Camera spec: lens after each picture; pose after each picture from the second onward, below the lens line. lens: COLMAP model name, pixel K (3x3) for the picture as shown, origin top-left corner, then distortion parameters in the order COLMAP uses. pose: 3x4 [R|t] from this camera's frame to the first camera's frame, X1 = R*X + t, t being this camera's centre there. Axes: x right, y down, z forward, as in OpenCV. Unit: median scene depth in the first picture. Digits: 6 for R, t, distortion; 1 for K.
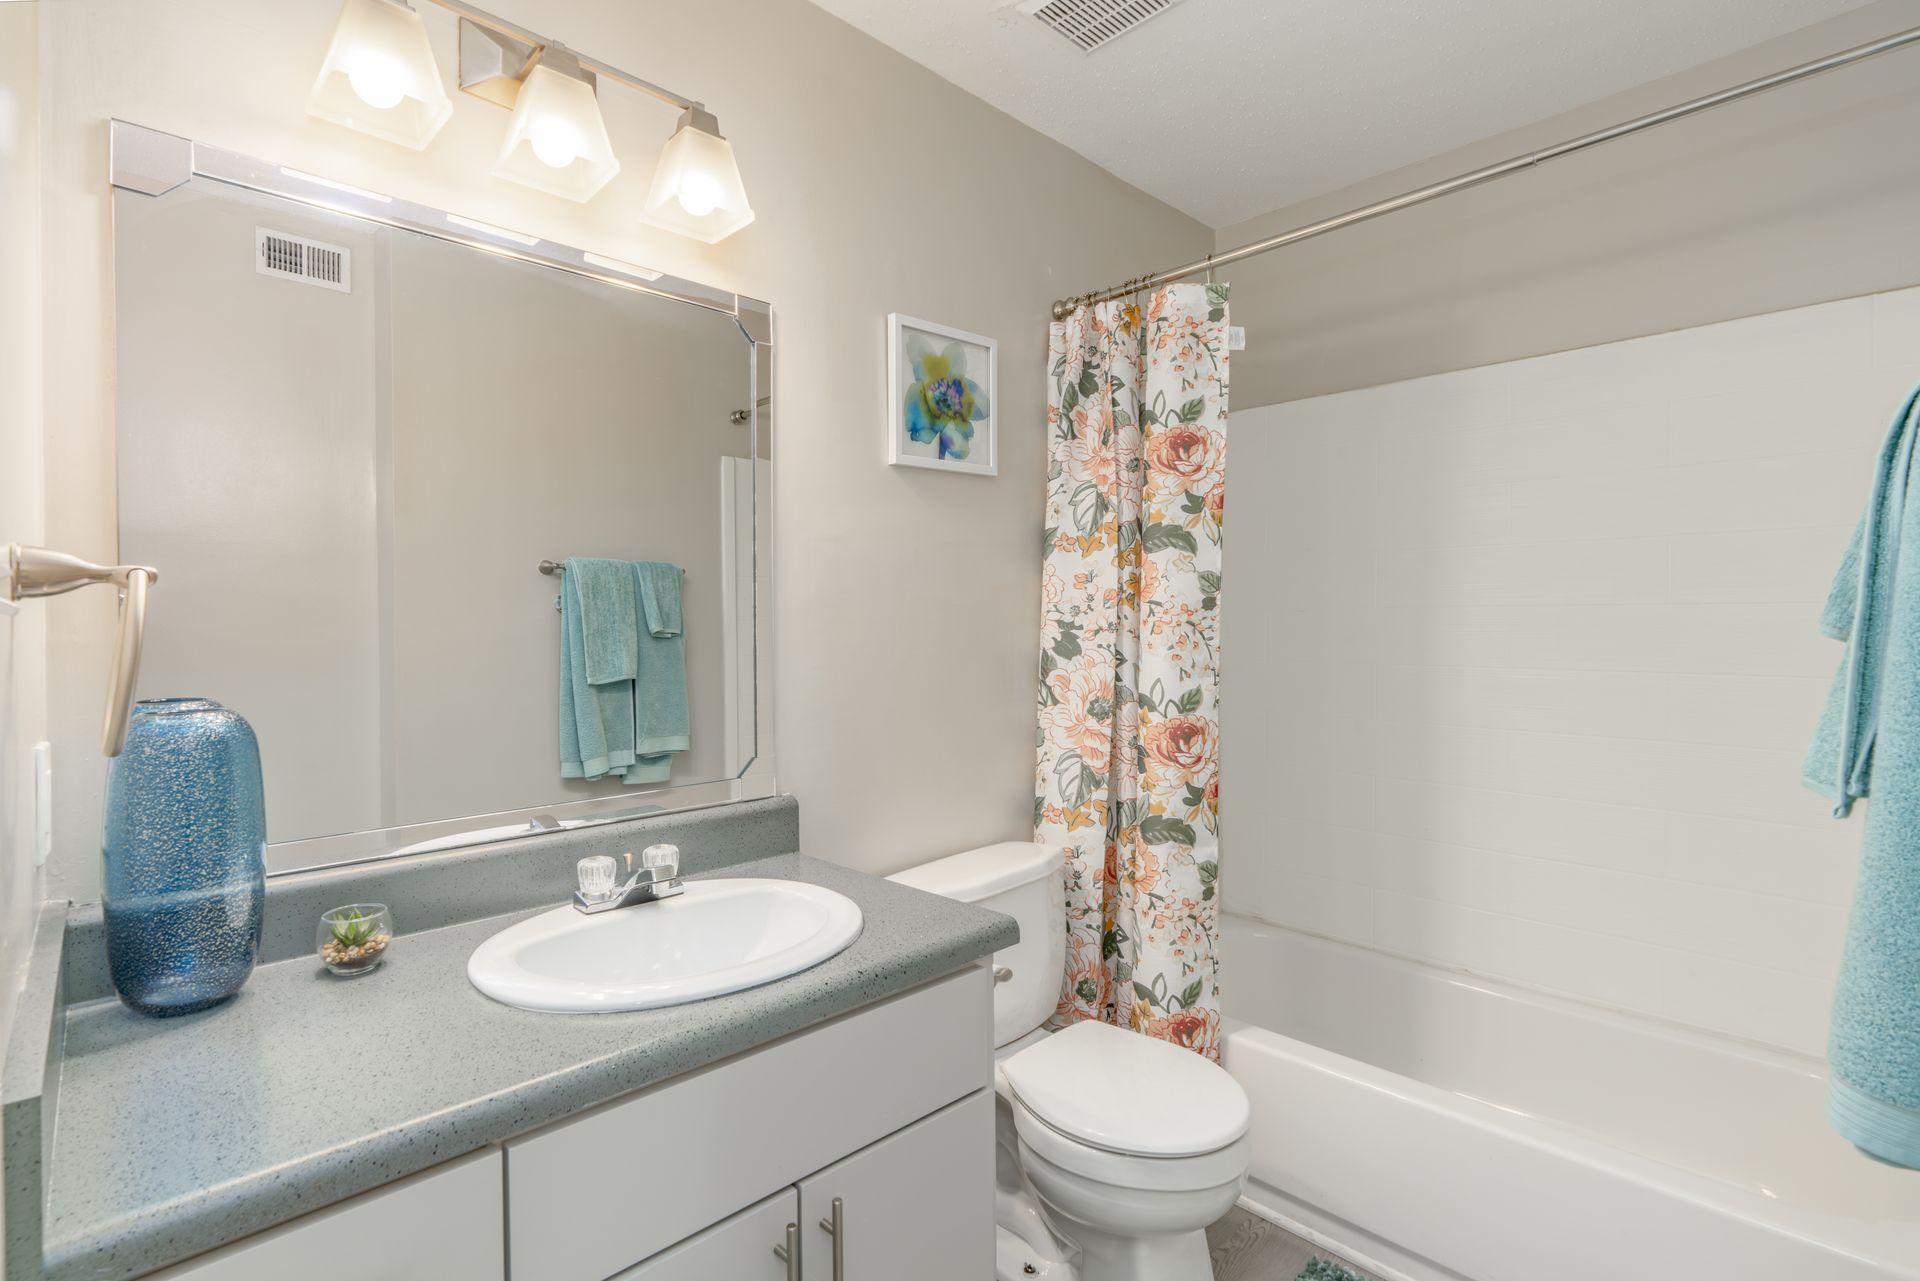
lens RADIAL K [[898.2, 0, 960.5], [0, 898.2, 633.9], [0, 0, 1]] dist [0.000397, 0.000120]
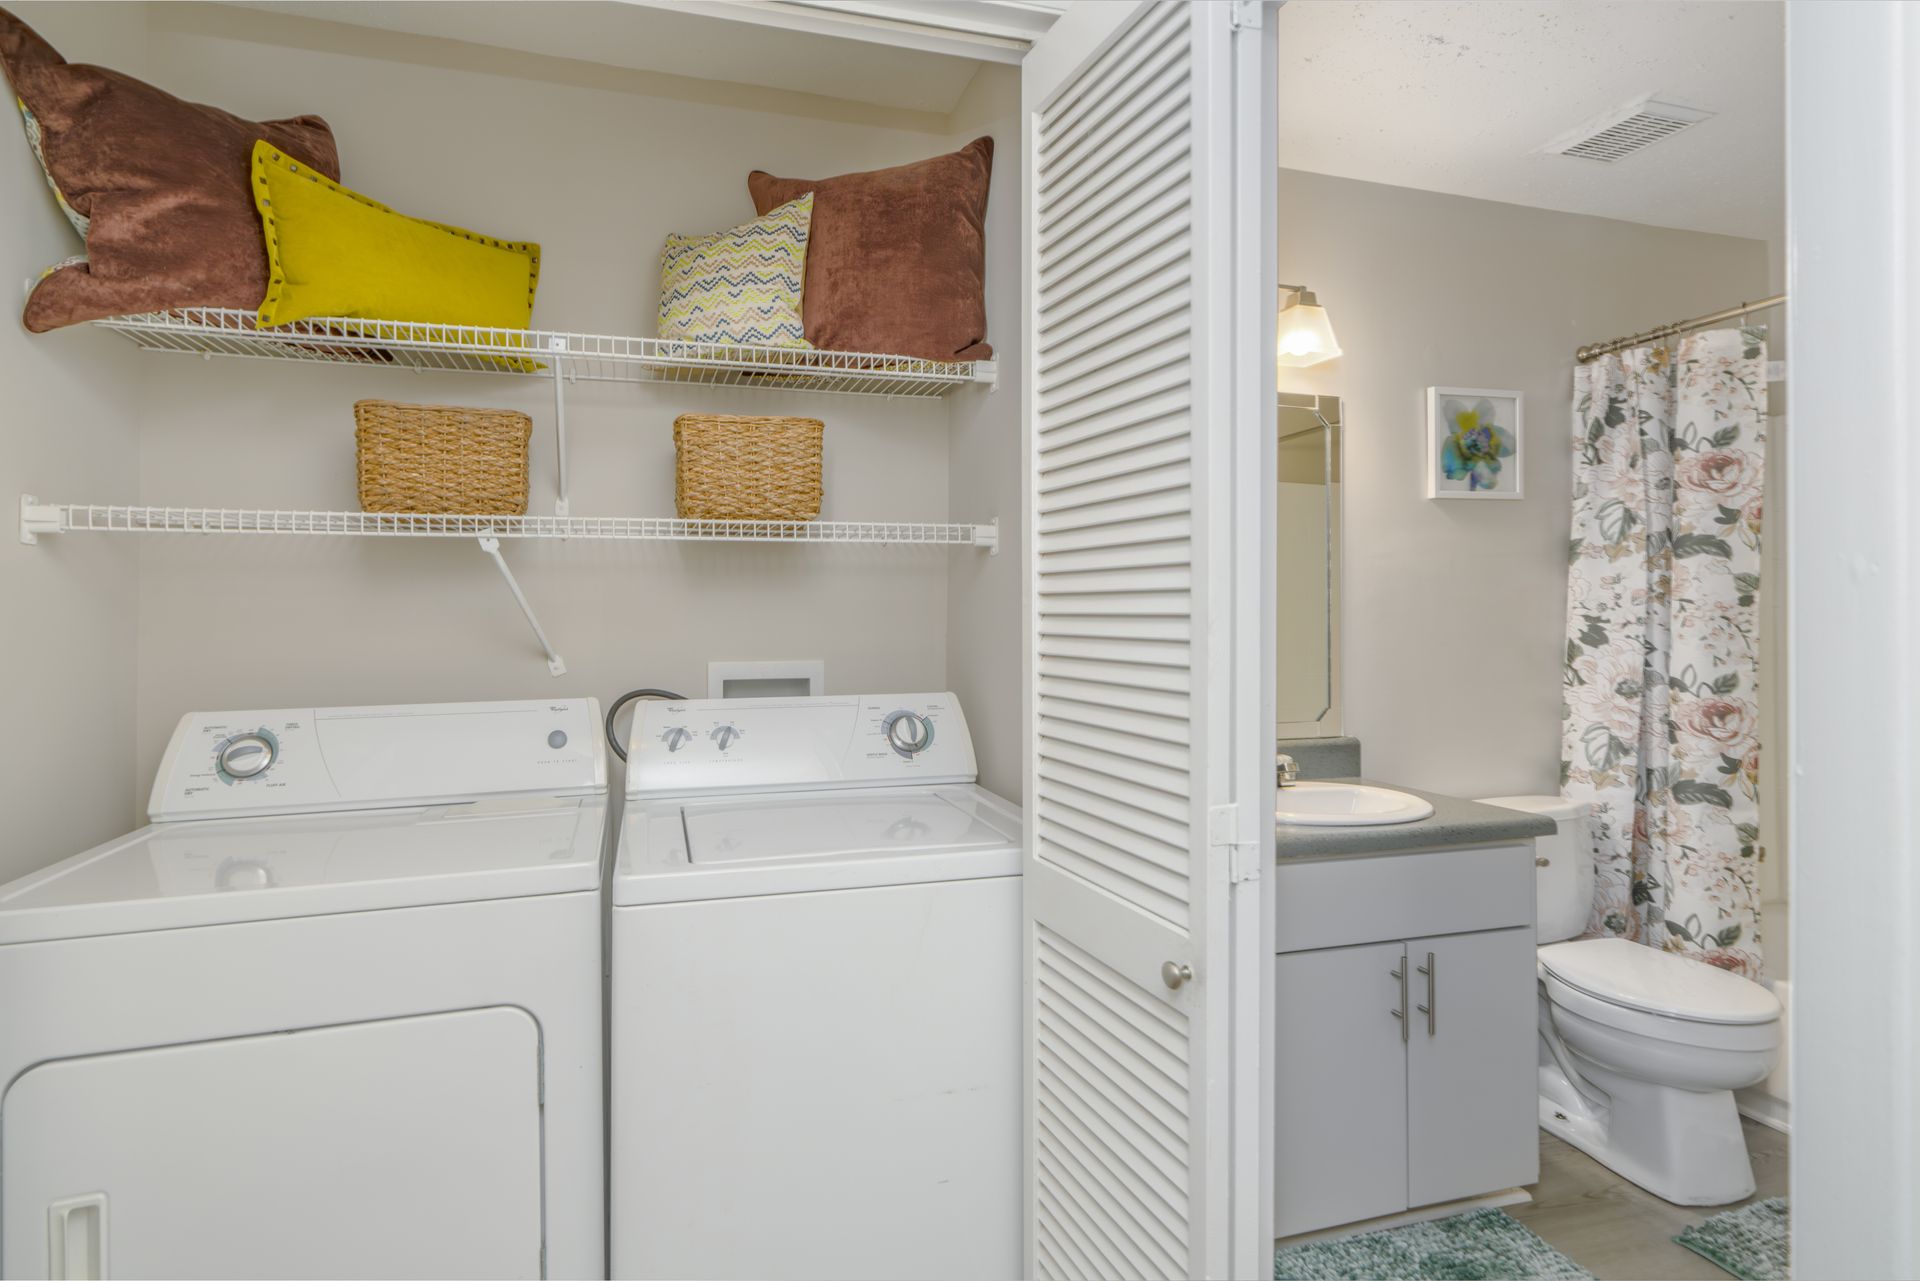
lens RADIAL K [[835.5, 0, 959.1], [0, 835.5, 608.7], [0, 0, 1]] dist [-0.000874, -0.000018]
pose [[0.864747, -0.001287, -0.502207, -0.058134], [-0.010323, 0.999740, -0.020337, 0.008262], [0.502102, 0.022770, 0.864508, -0.420480]]
